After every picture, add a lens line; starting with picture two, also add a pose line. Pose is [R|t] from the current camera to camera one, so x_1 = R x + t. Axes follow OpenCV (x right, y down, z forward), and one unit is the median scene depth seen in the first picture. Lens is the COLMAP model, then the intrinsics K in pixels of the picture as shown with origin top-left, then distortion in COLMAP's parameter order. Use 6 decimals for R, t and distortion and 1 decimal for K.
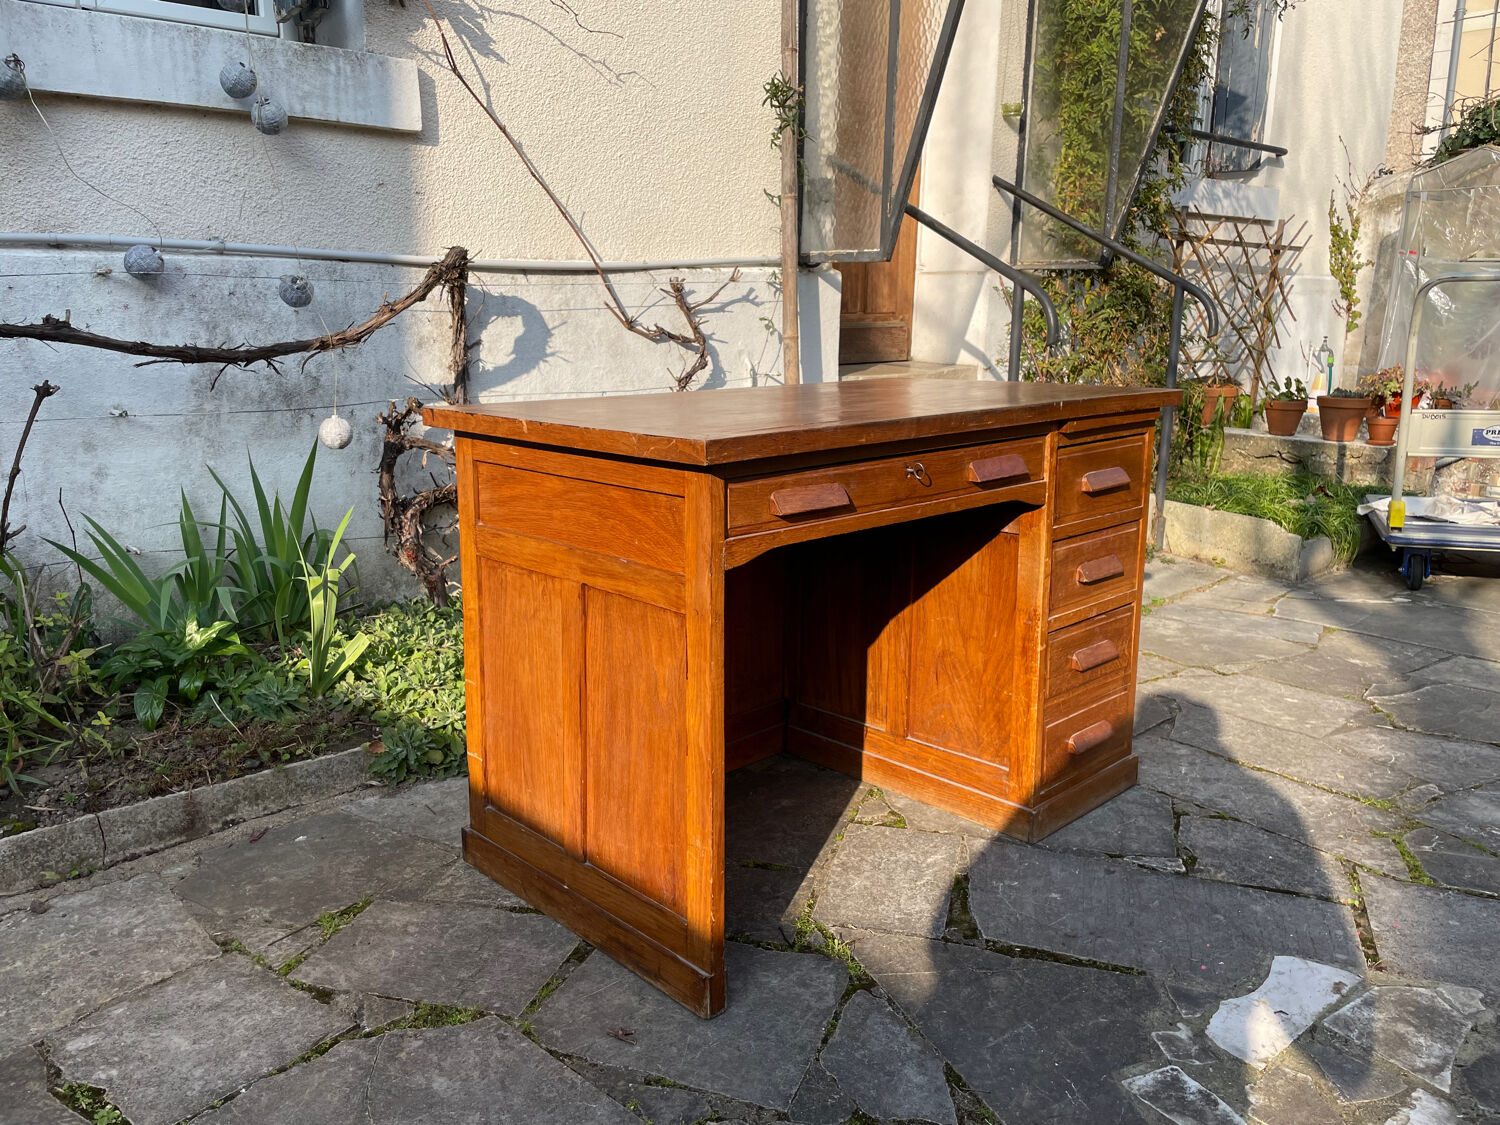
lens RADIAL K [[1140.3, 0, 745.9], [0, 1140.3, 556.9], [0, 0, 1]] dist [0.085356, -0.120737]
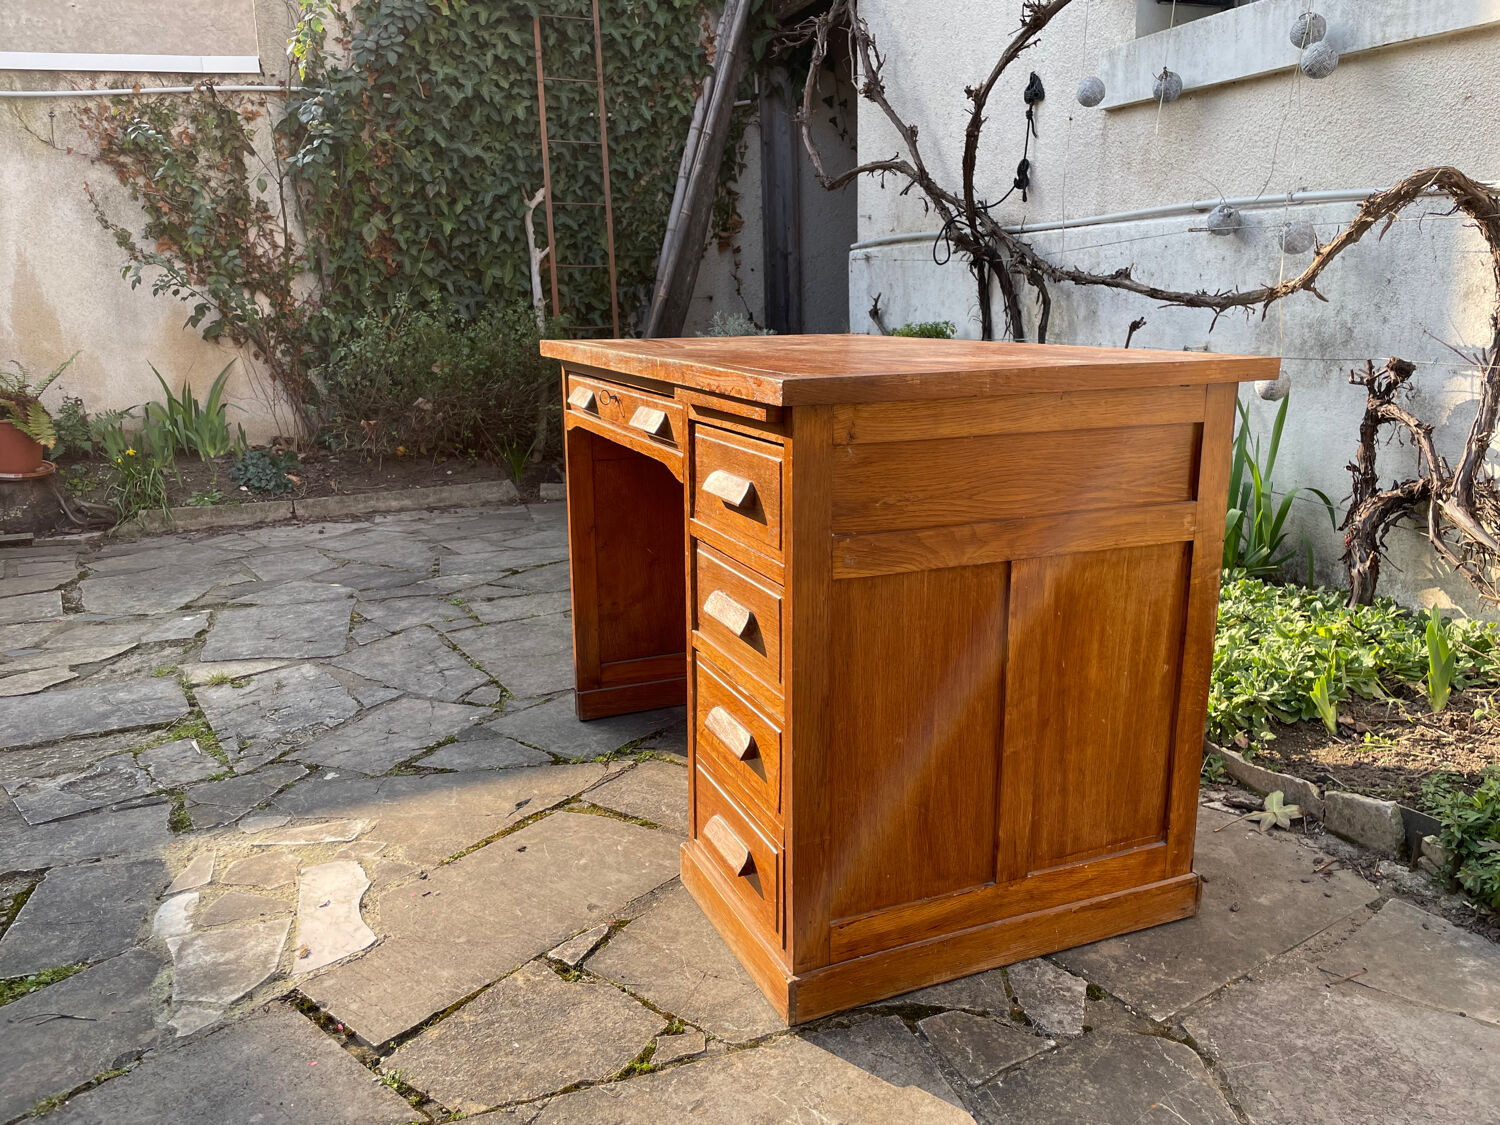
lens RADIAL K [[1137.6, 0, 759.2], [0, 1137.6, 549.3], [0, 0, 1]] dist [0.084373, -0.116642]
pose [[-0.361029, 0.210209, -0.908554, 0.776134], [-0.183537, 0.939192, 0.290229, -0.194763], [0.914315, 0.271534, -0.300494, 1.015482]]
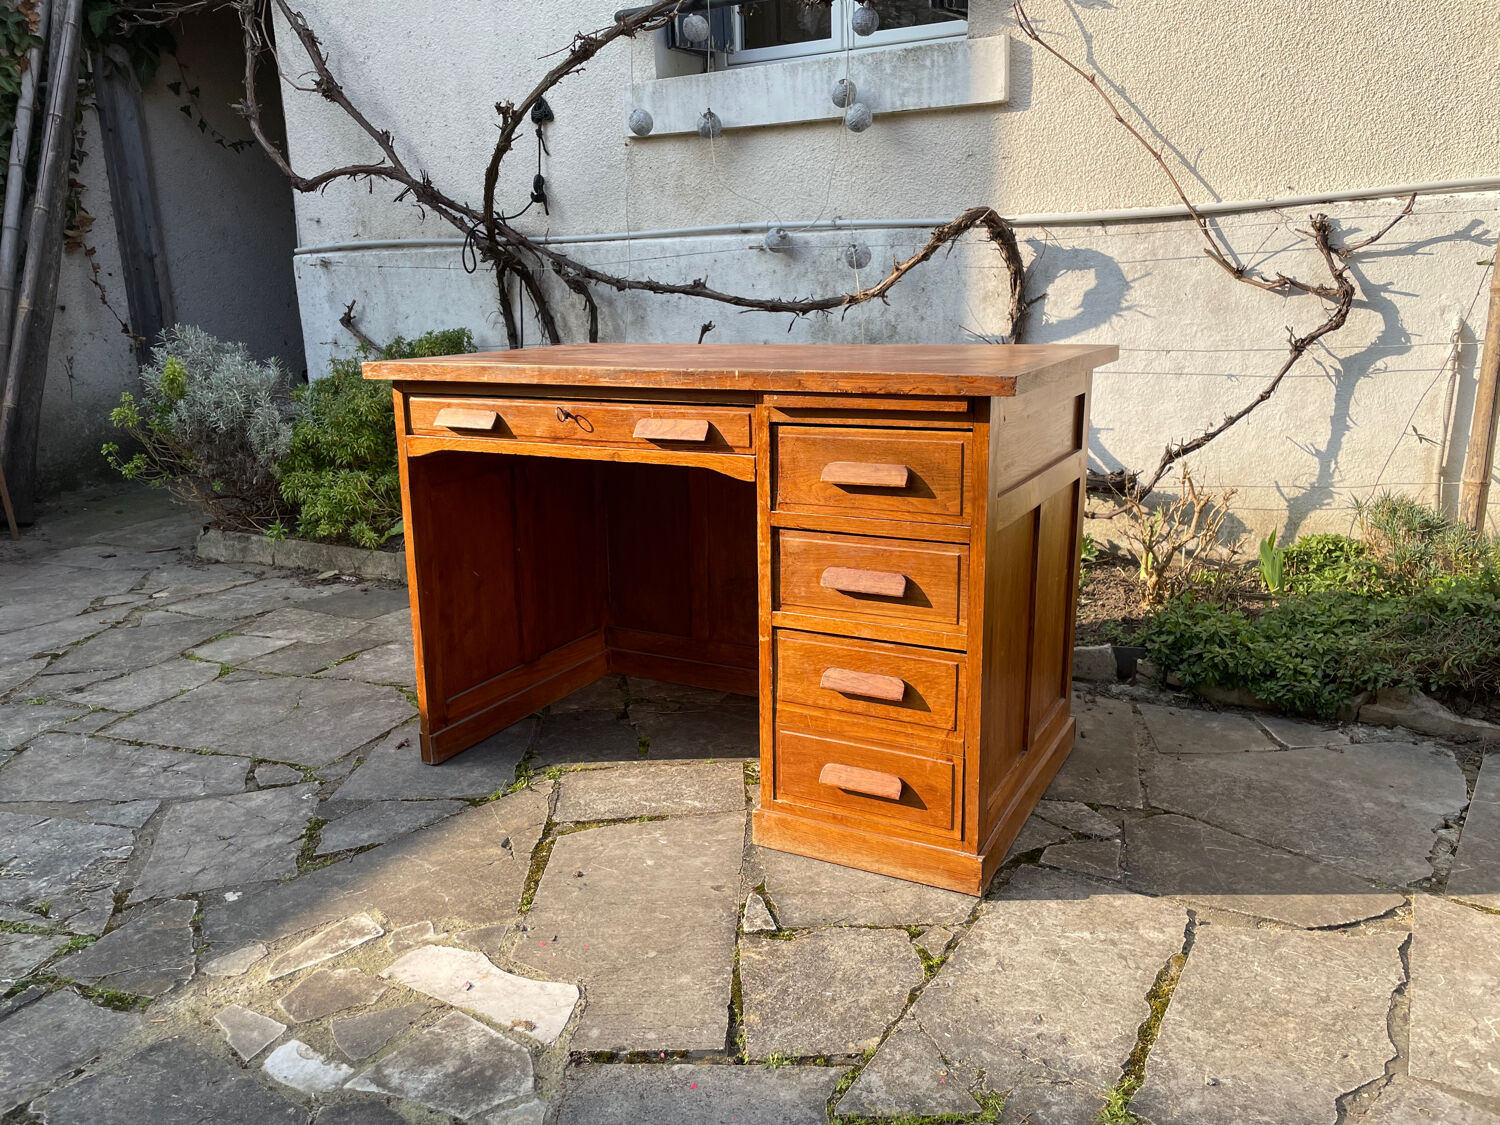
lens RADIAL K [[1137.6, 0, 749.2], [0, 1137.6, 553.0], [0, 0, 1]] dist [0.084373, -0.116642]
pose [[0.307657, 0.216828, -0.926463, 0.866767], [-0.177350, 0.969694, 0.168052, -0.111161], [0.934823, 0.112606, 0.336787, 0.537009]]
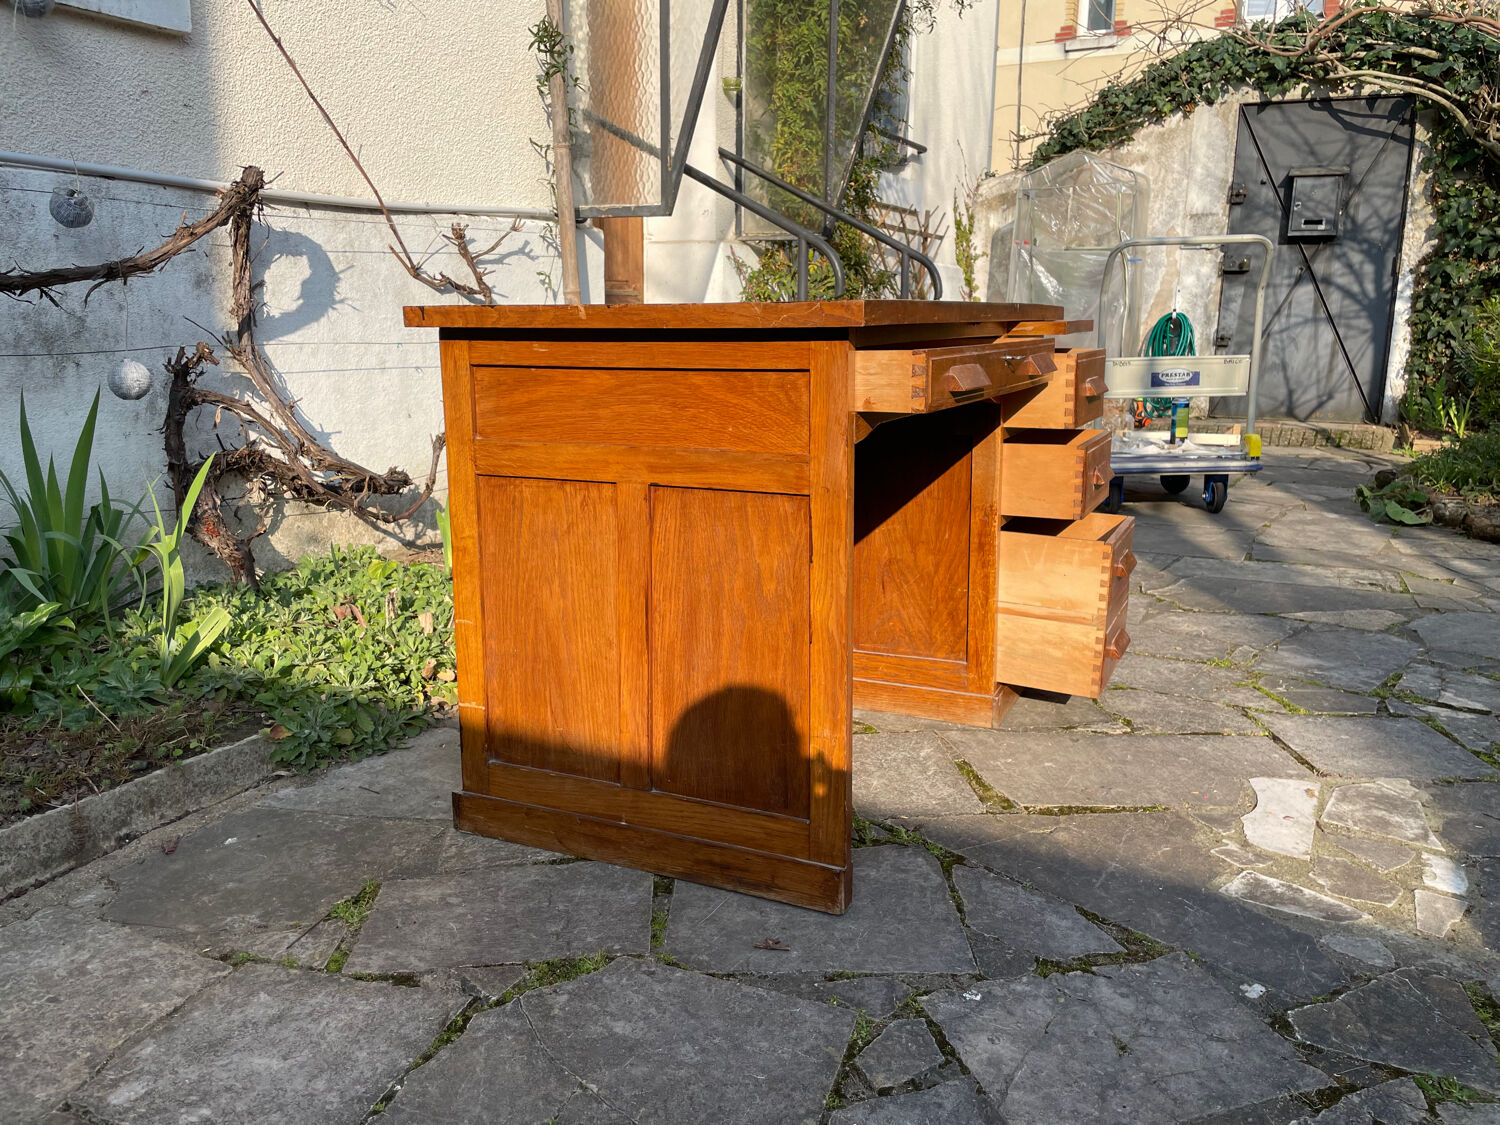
lens RADIAL K [[1140.3, 0, 763.6], [0, 1140.3, 549.5], [0, 0, 1]] dist [0.085356, -0.120737]
pose [[0.931193, -0.075410, 0.356642, -0.257929], [0.080848, 0.996726, -0.000343, 0.055596], [-0.355448, 0.029153, 0.934241, 0.068691]]
